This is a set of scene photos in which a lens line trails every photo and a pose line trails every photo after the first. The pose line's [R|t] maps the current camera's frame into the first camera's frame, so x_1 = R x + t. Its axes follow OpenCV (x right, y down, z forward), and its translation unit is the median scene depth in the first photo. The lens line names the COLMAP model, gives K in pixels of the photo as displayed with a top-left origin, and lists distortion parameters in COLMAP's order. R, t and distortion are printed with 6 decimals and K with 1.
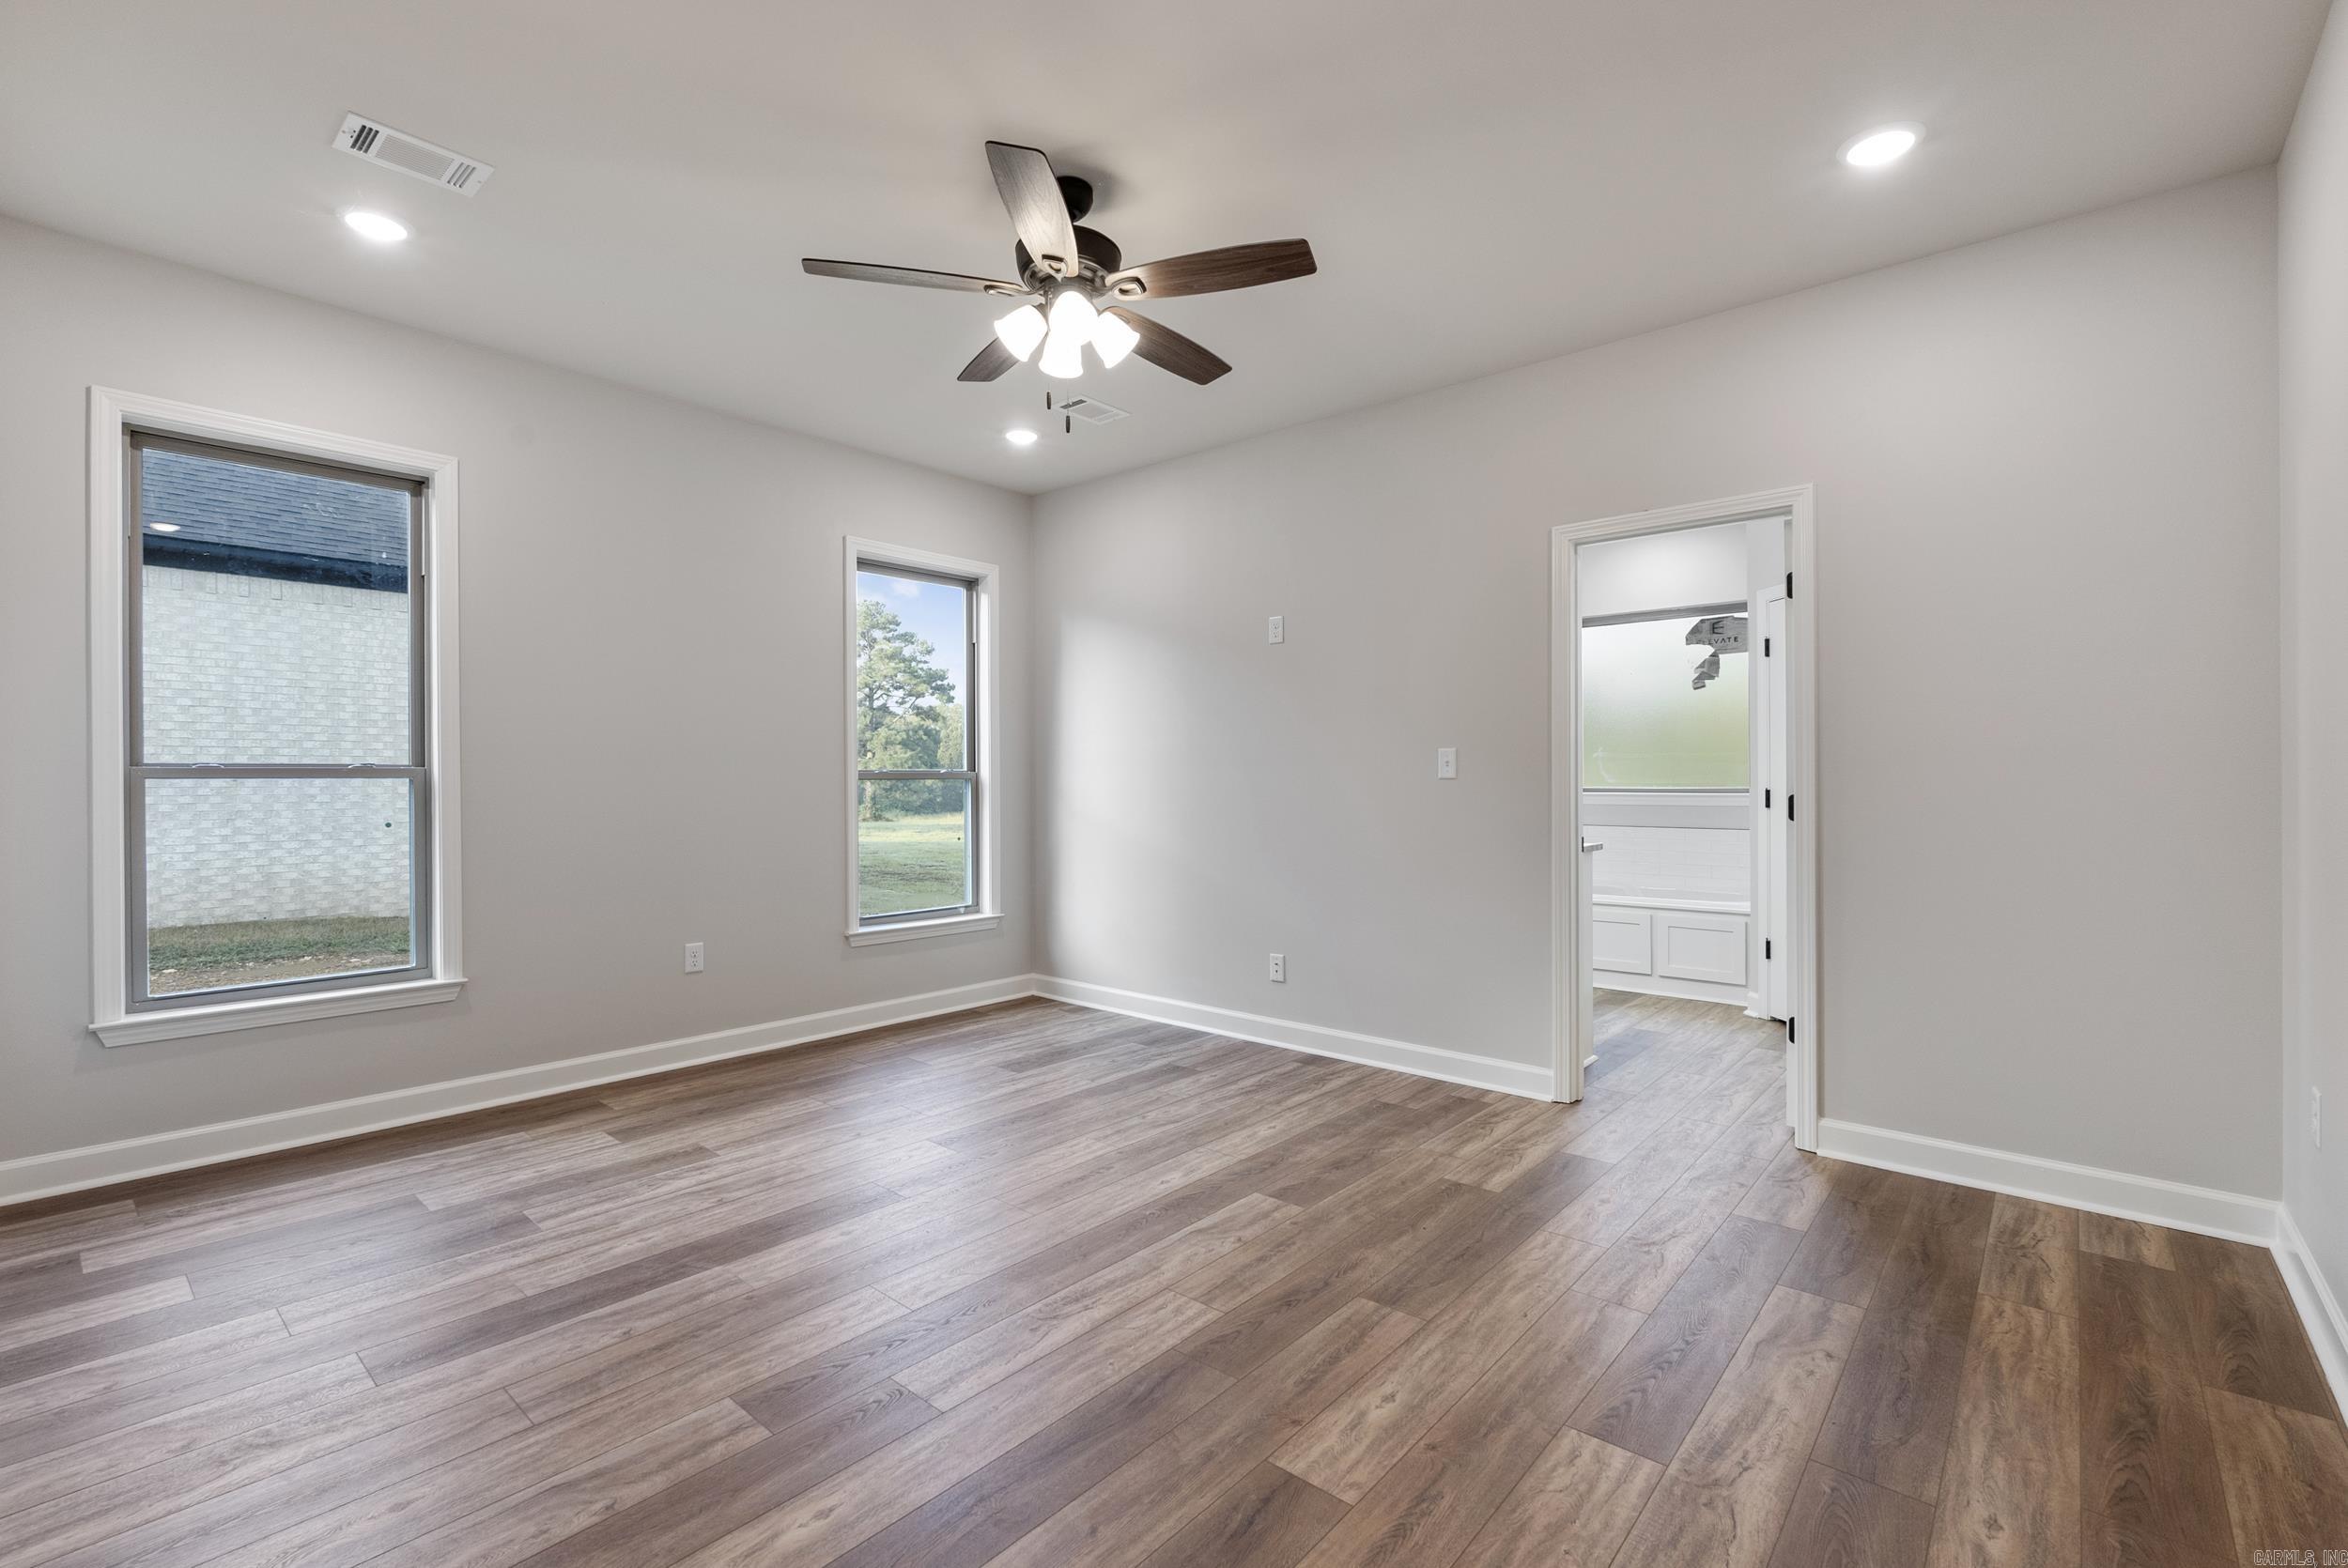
lens RADIAL K [[1043.9, 0, 1179.1], [0, 1043.9, 766.2], [0, 0, 1]] dist [-0.003980, -0.000134]
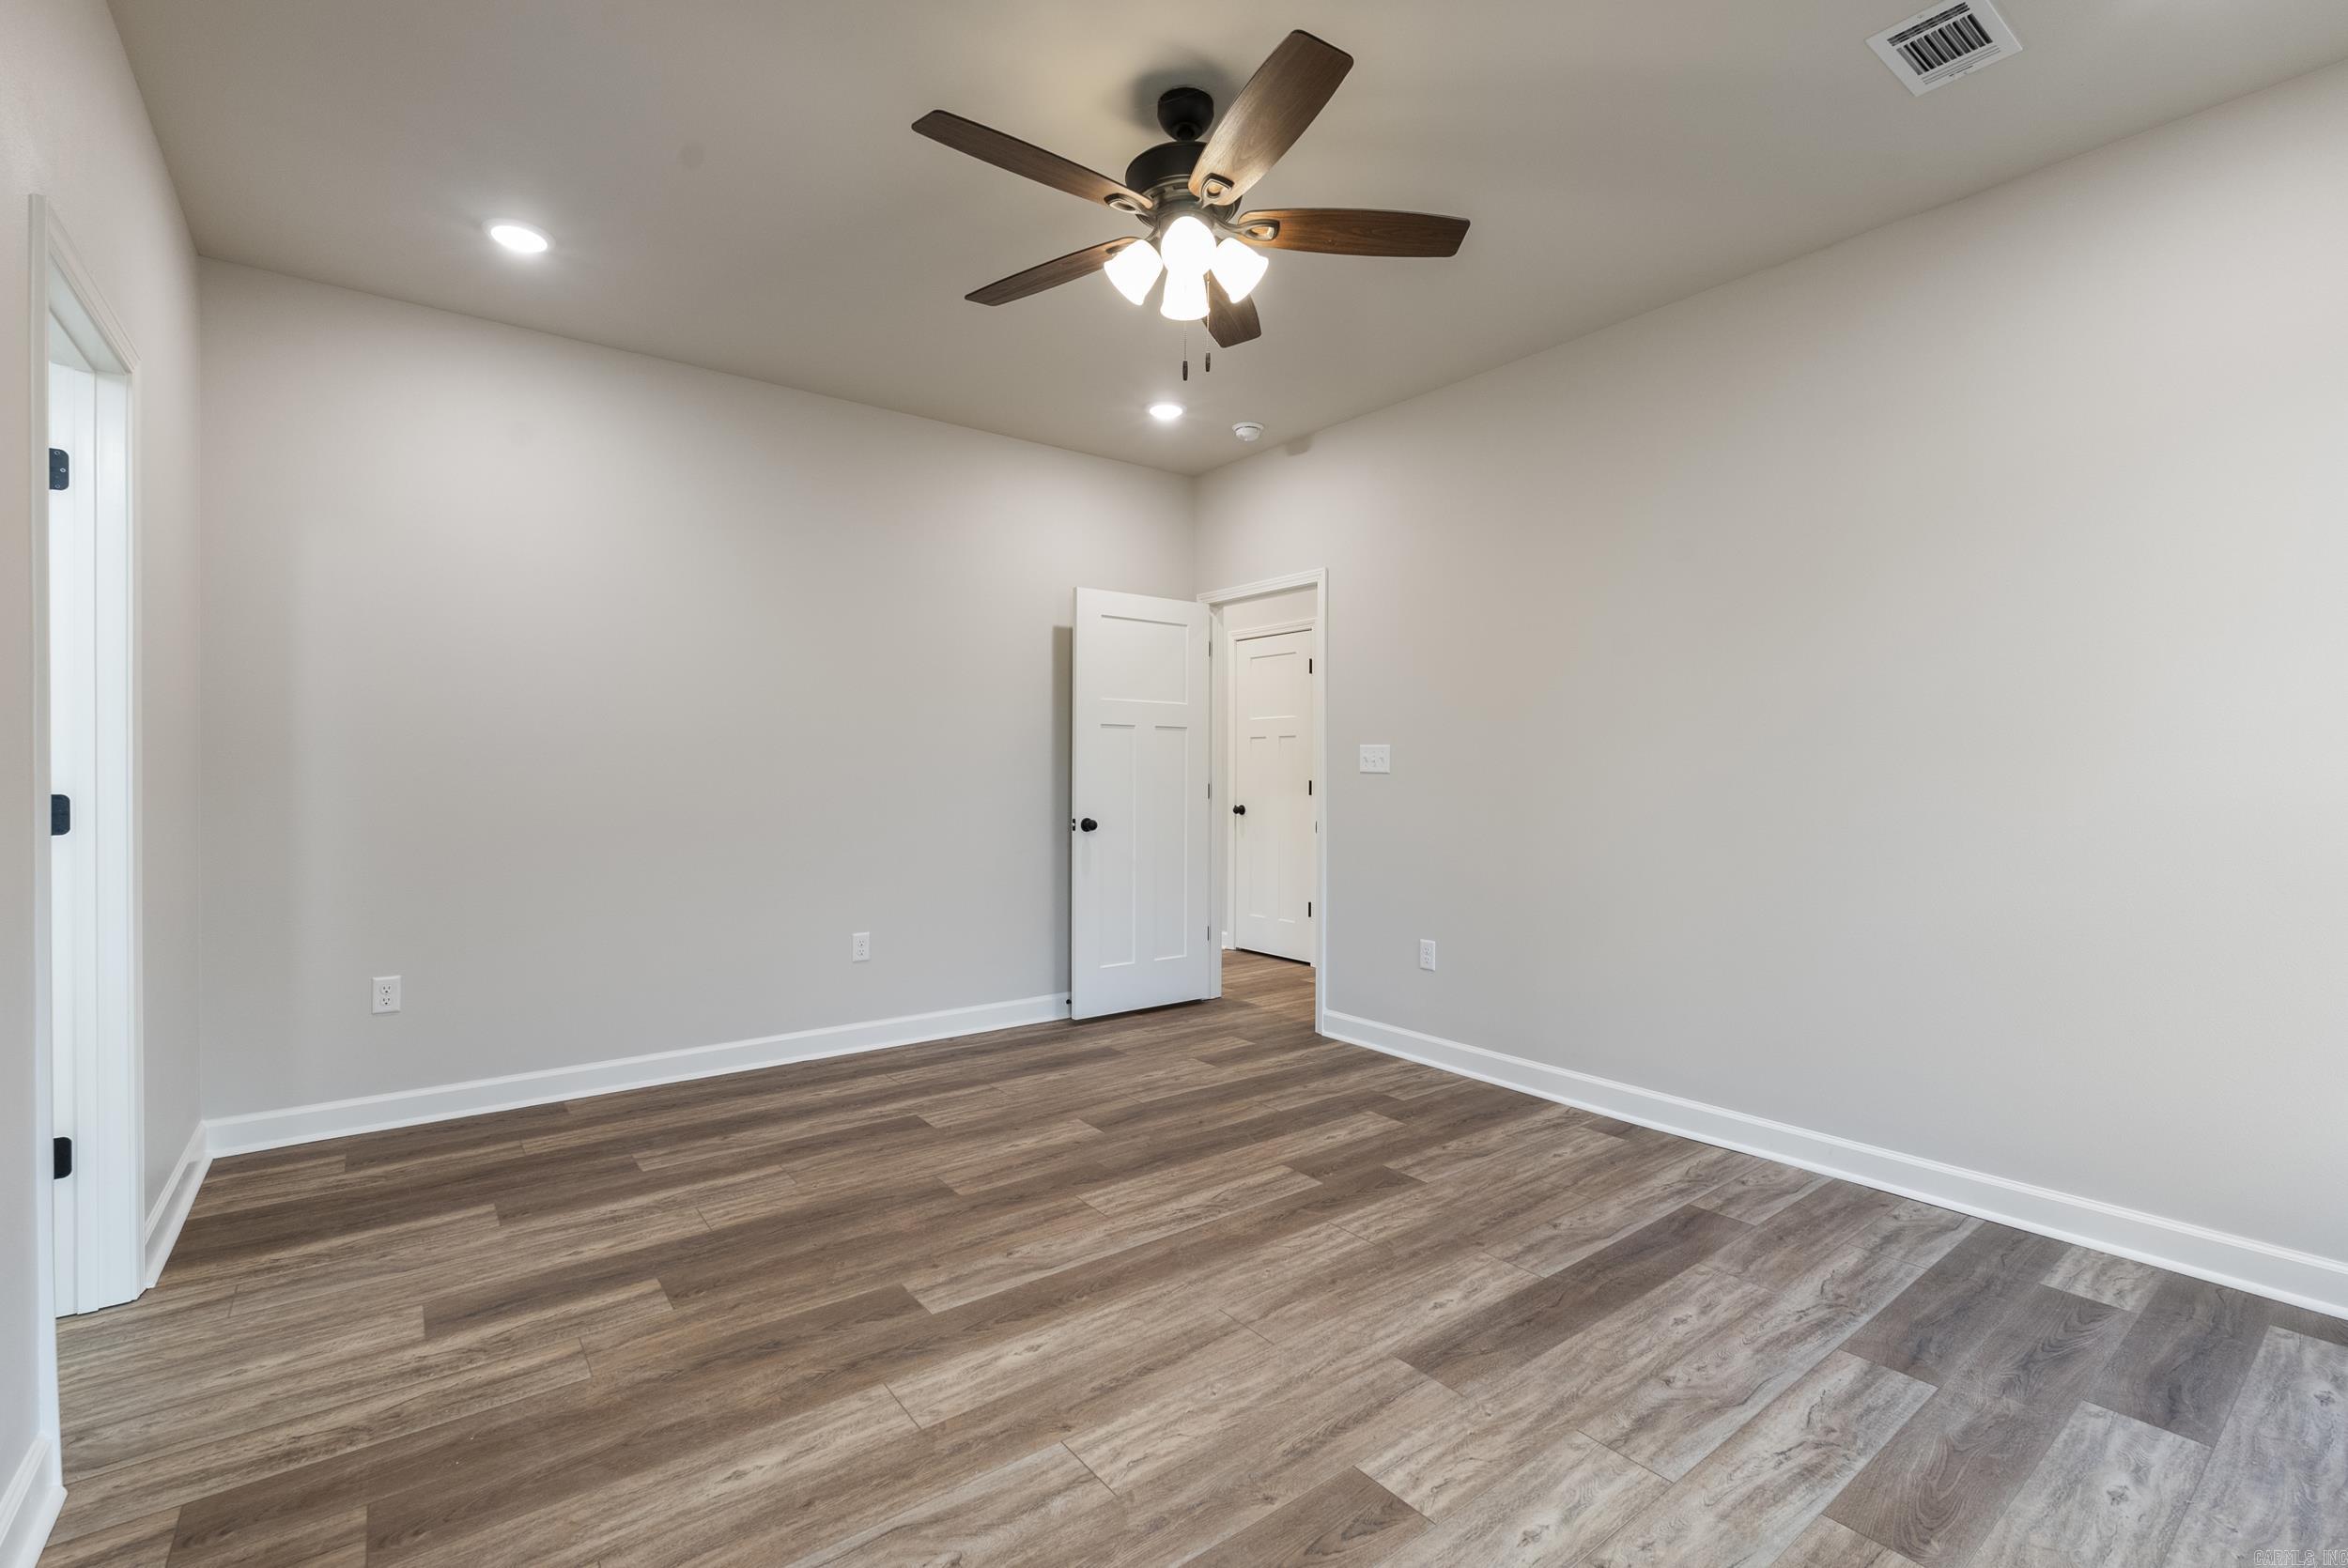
lens RADIAL K [[1031.4, 0, 1174.0], [0, 1031.4, 784.0], [0, 0, 1]] dist [0.031585, 0.000096]
pose [[-0.979070, -0.004714, 0.203470, -0.281403], [-0.005037, 0.999987, -0.001073, 0.023297], [-0.203462, -0.002075, -0.979081, 1.901858]]
